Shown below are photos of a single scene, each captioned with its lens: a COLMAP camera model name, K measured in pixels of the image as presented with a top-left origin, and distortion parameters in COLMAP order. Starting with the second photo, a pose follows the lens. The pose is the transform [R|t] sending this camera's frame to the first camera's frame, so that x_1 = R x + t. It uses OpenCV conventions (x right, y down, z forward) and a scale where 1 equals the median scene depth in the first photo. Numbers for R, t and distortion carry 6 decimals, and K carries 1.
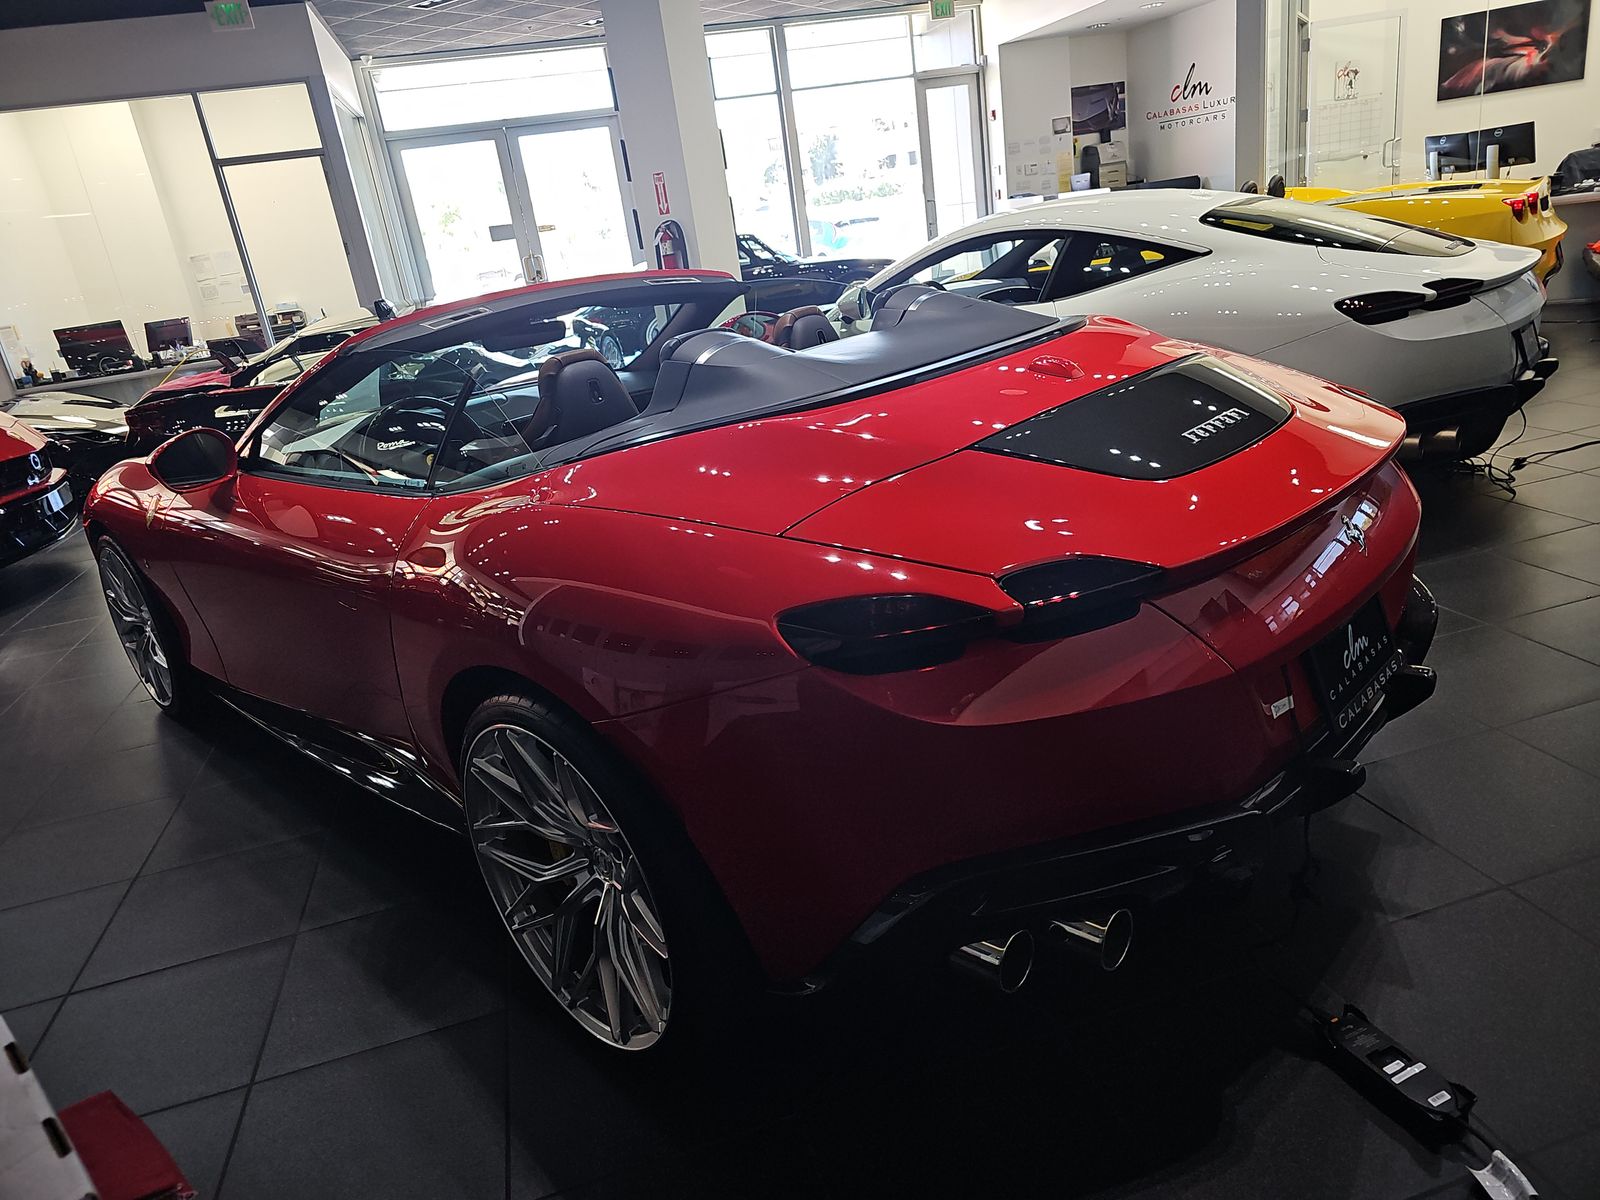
lens RADIAL K [[1043.9, 0, 811.7], [0, 1043.9, 597.0], [0, 0, 1]] dist [0.019857, -0.021309]
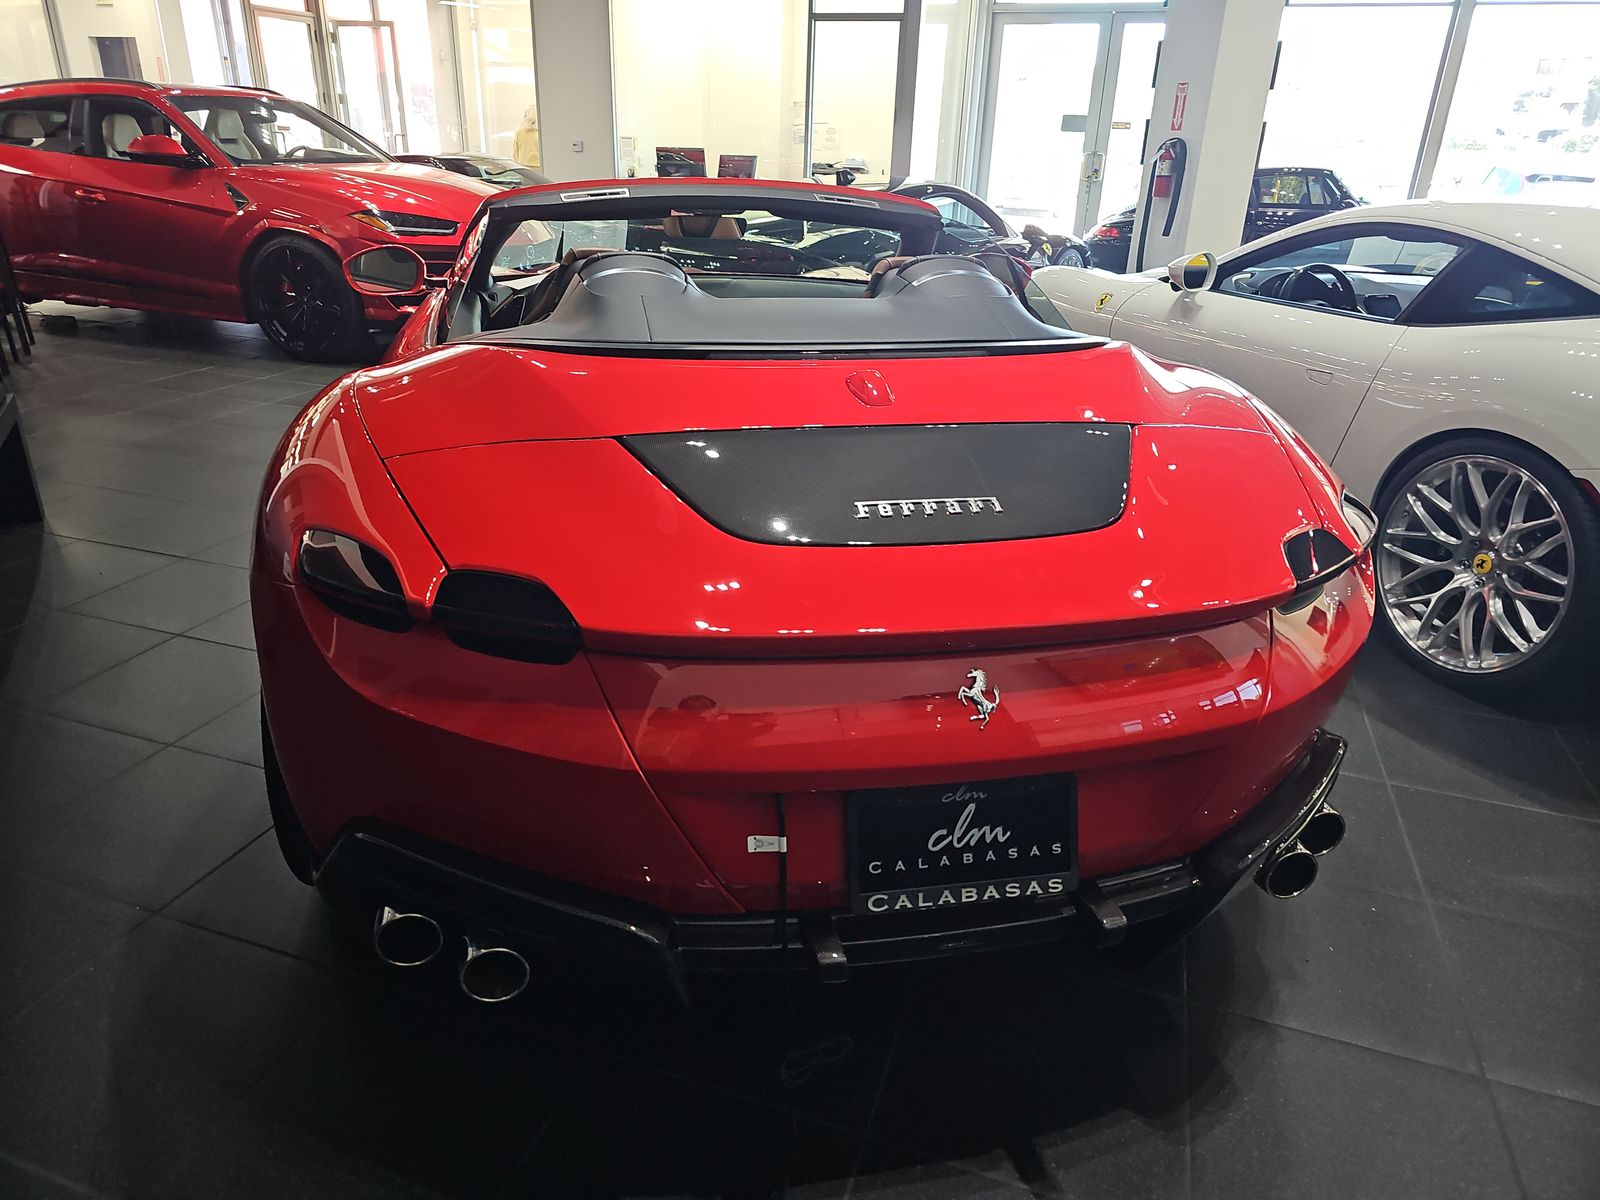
lens RADIAL K [[1043.9, 0, 803.1], [0, 1043.9, 597.6], [0, 0, 1]] dist [0.019857, -0.021309]
pose [[0.809949, 0.365714, -0.458515, 0.160683], [-0.320221, 0.930720, 0.176689, -0.048271], [0.491367, 0.003718, 0.870945, 0.058549]]
